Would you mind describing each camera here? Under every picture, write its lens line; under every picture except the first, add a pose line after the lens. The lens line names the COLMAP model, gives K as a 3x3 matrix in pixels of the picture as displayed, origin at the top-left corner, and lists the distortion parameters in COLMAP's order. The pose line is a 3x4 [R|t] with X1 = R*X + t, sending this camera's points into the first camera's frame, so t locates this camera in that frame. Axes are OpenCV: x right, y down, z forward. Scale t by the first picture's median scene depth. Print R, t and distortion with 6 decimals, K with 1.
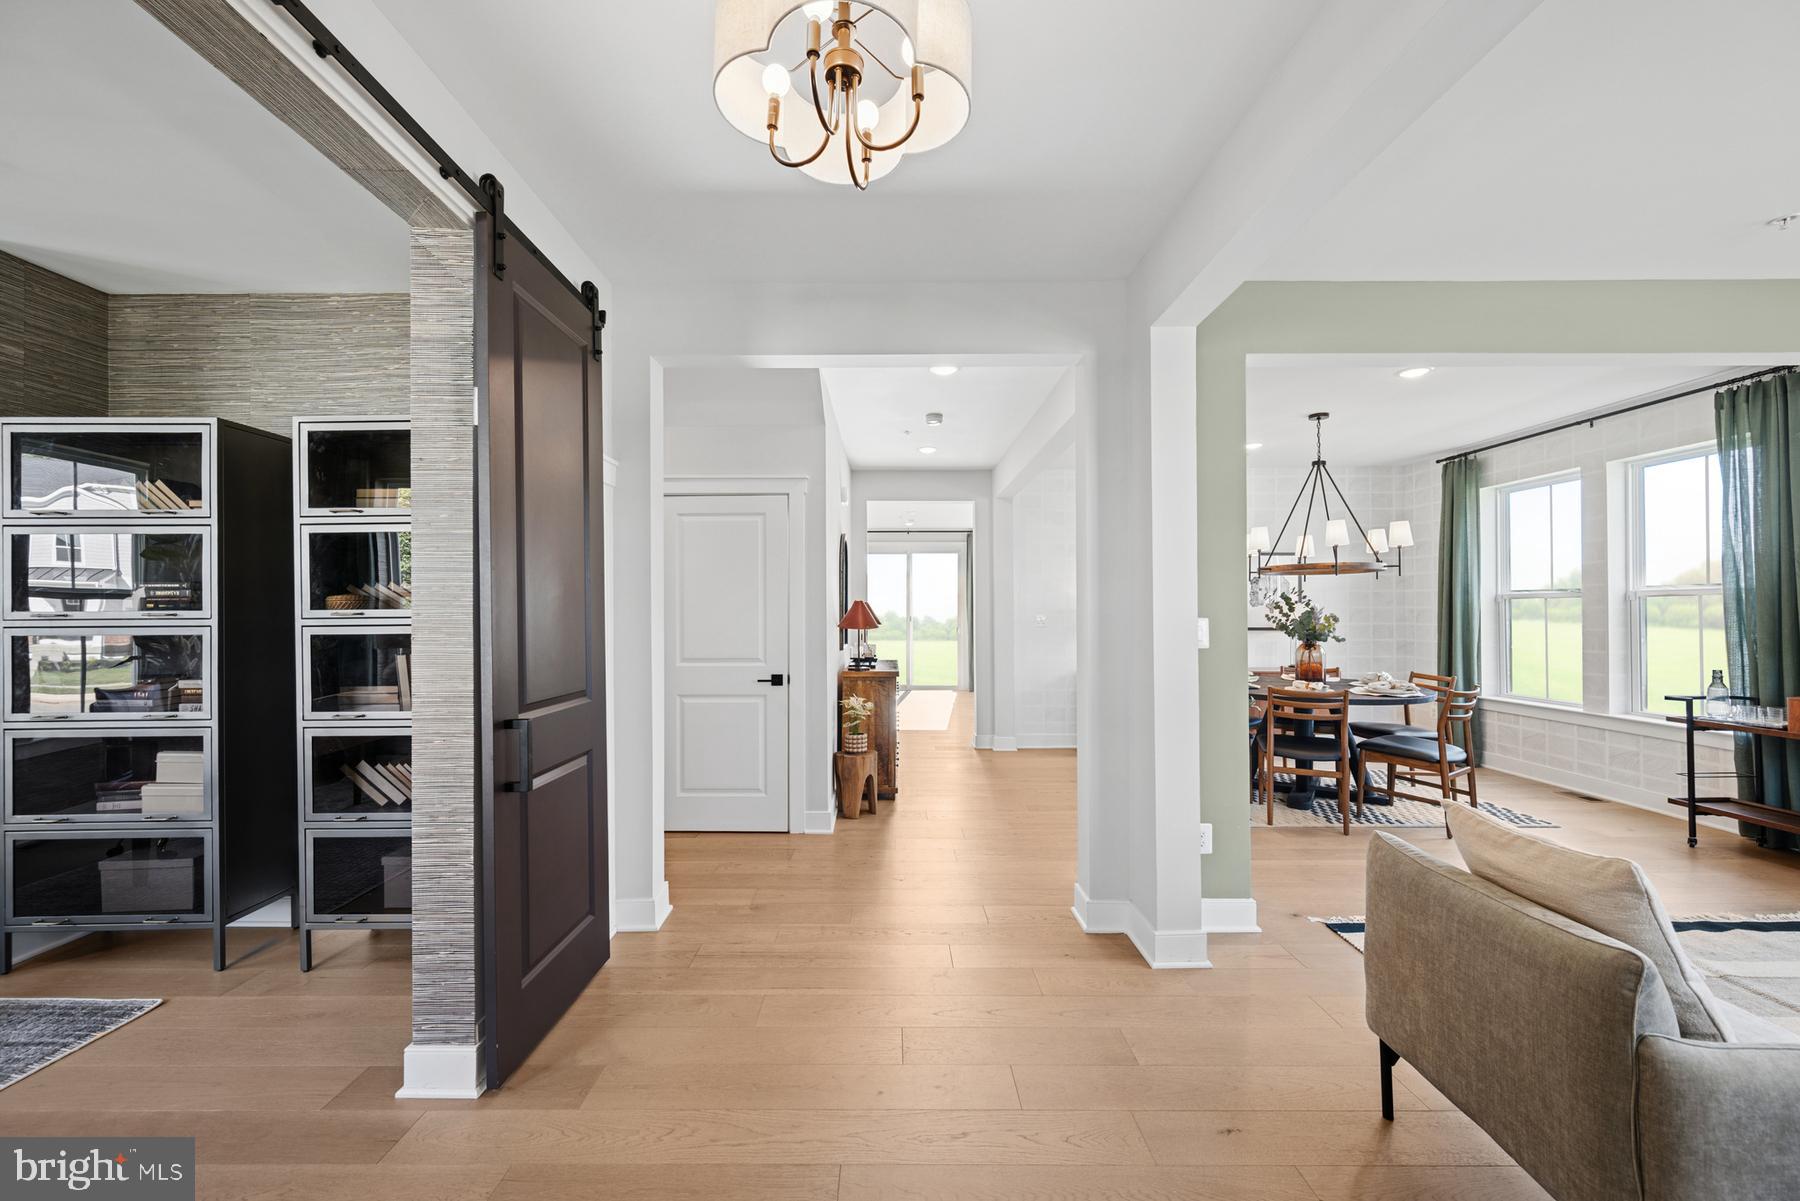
lens RADIAL K [[709.9, 0, 889.8], [0, 709.9, 606.9], [0, 0, 1]] dist [-0.000086, 0.000352]
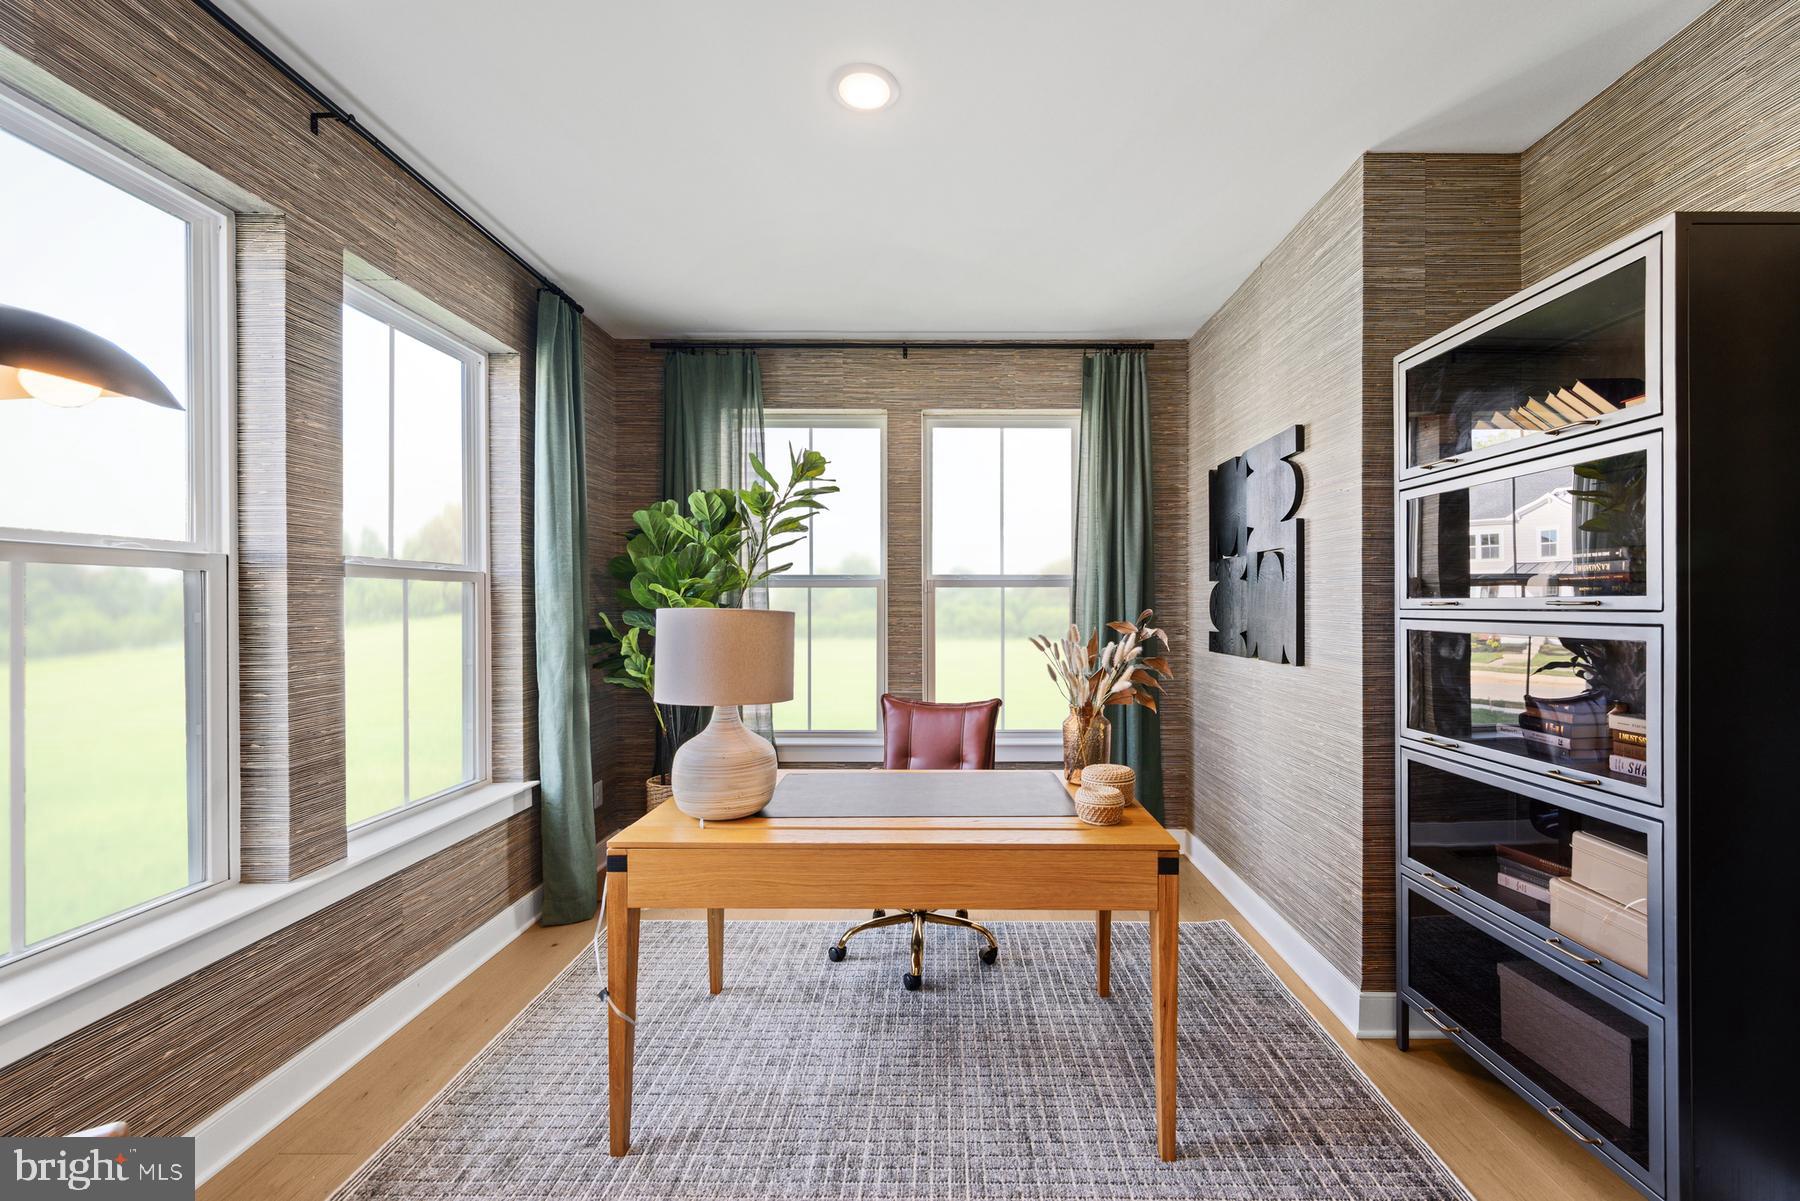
lens RADIAL K [[720.5, 0, 937.9], [0, 720.5, 607.8], [0, 0, 1]] dist [-0.000513, -0.000032]
pose [[0.005787, 0.008131, -0.999950, -0.279235], [0.006154, 0.999948, 0.008167, 0.004347], [0.999964, -0.006201, 0.005736, 0.301430]]
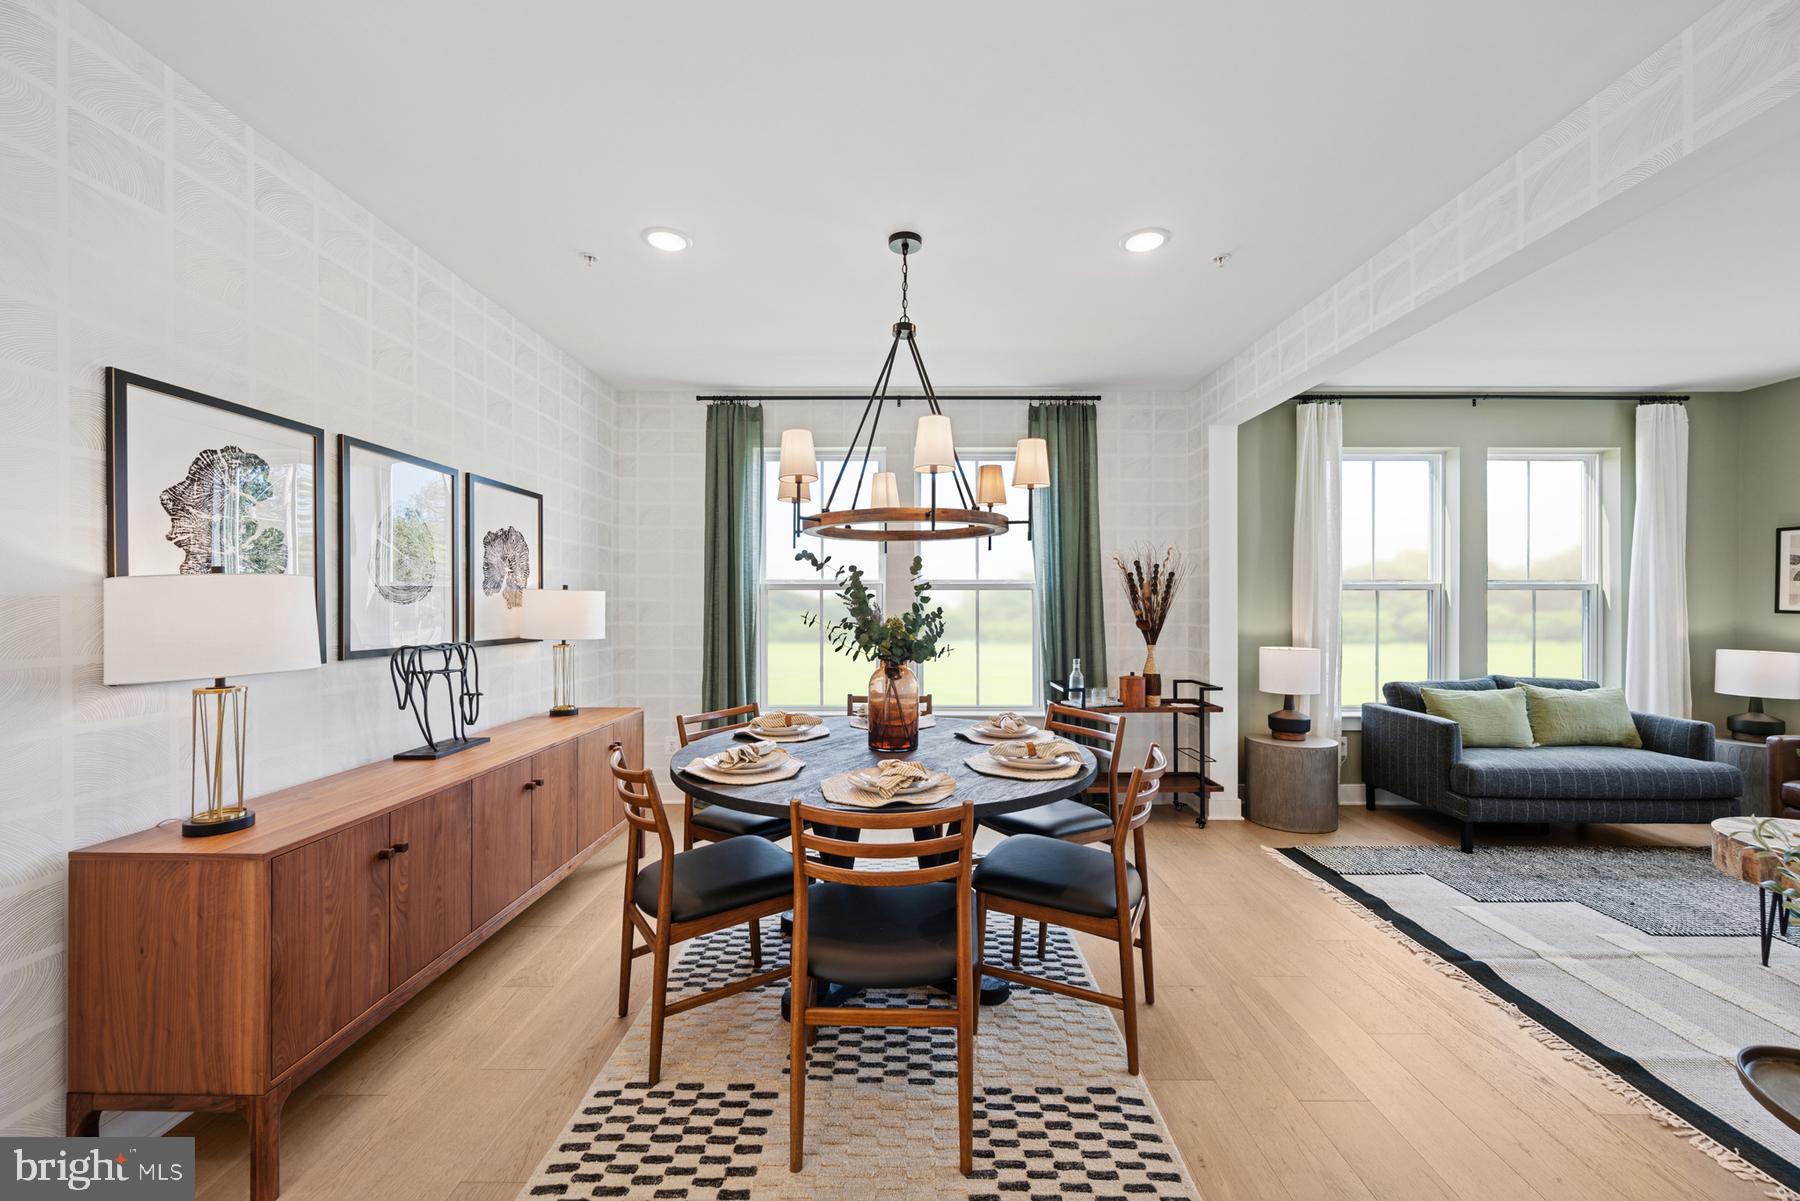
lens RADIAL K [[703.0, 0, 901.8], [0, 703.0, 603.0], [0, 0, 1]] dist [0.000029, -0.000171]
pose [[-0.002504, 0.002496, 0.999994, 0.086840], [-0.005854, 0.999980, -0.002511, 0.007388], [-0.999980, -0.005860, -0.002489, 1.195402]]
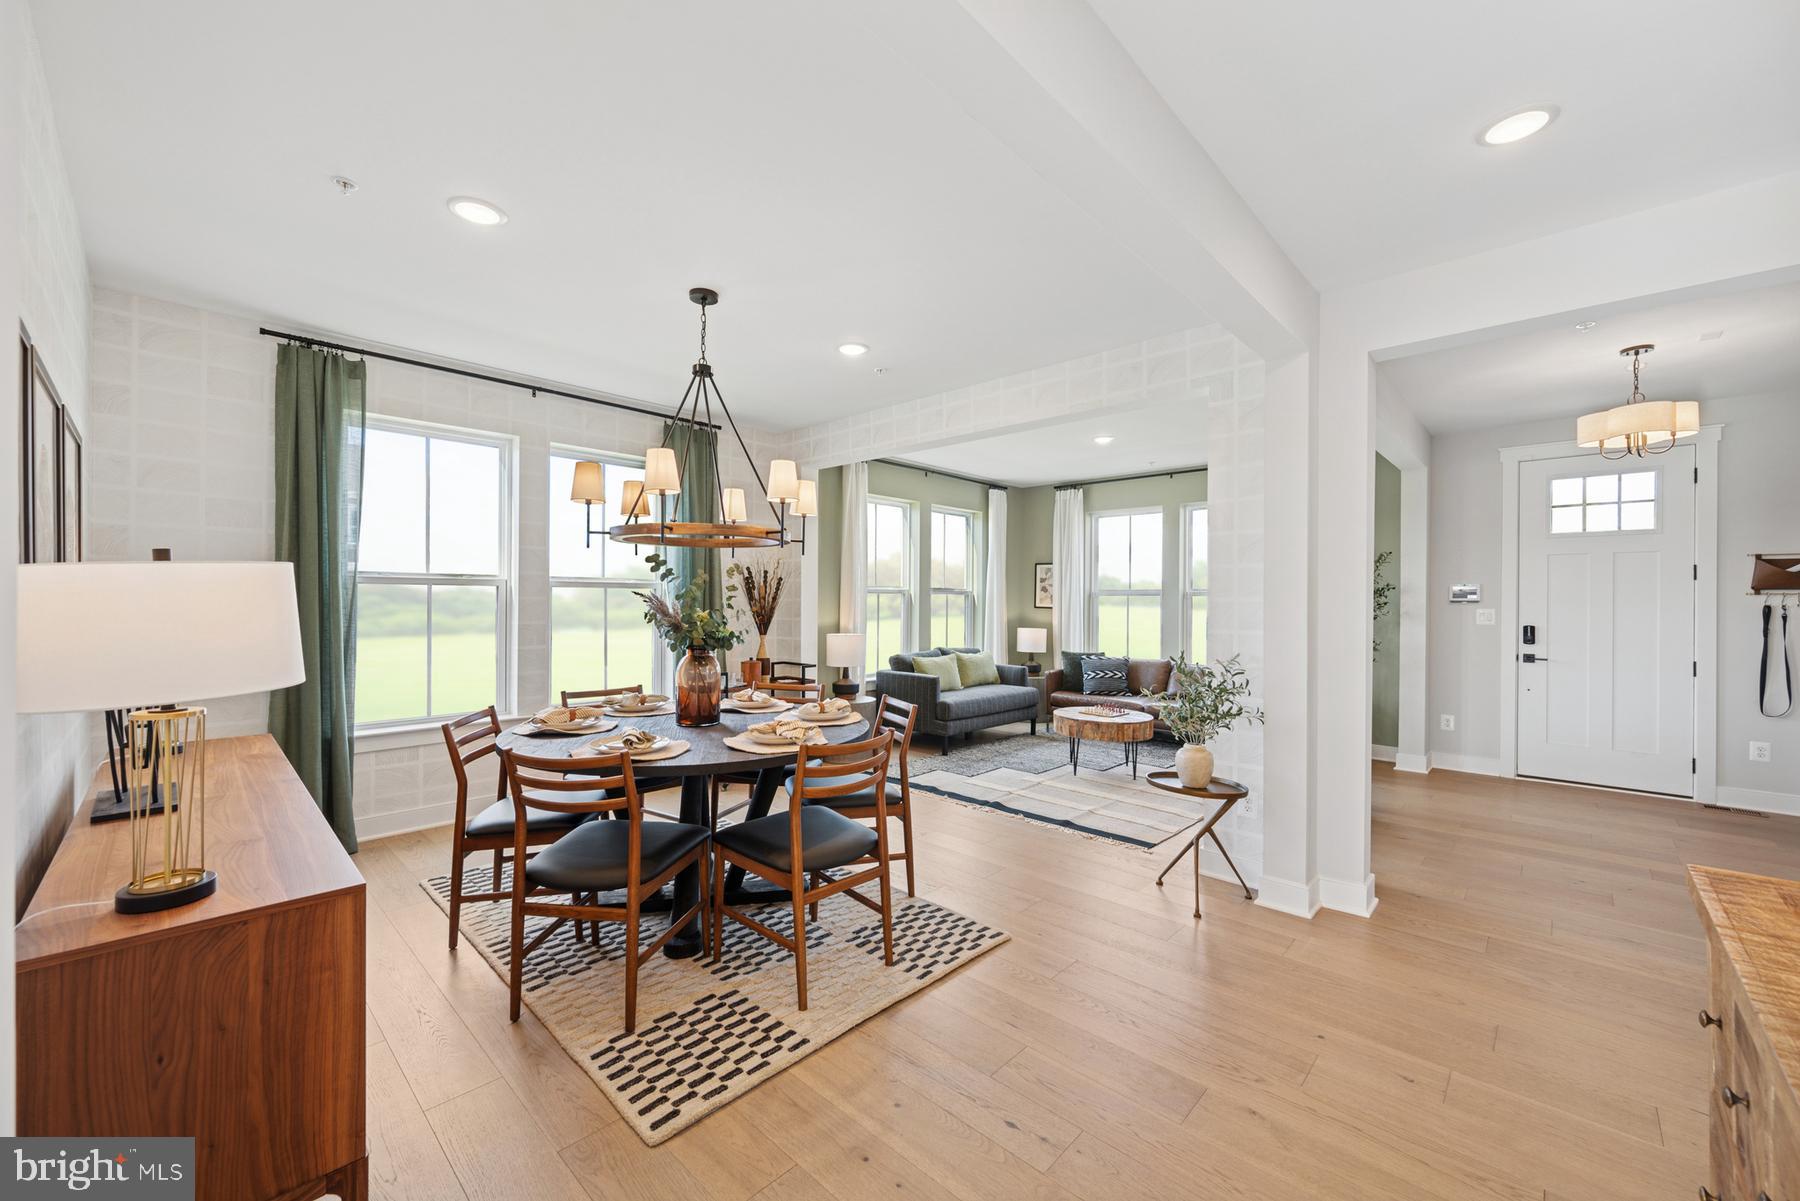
lens RADIAL K [[703.0, 0, 901.8], [0, 703.0, 603.0], [0, 0, 1]] dist [0.000029, -0.000171]
pose [[-0.731490, -0.002058, 0.681849, 0.053446], [-0.006953, 0.999966, -0.004442, 0.009455], [-0.681817, -0.007991, -0.731479, 1.594909]]
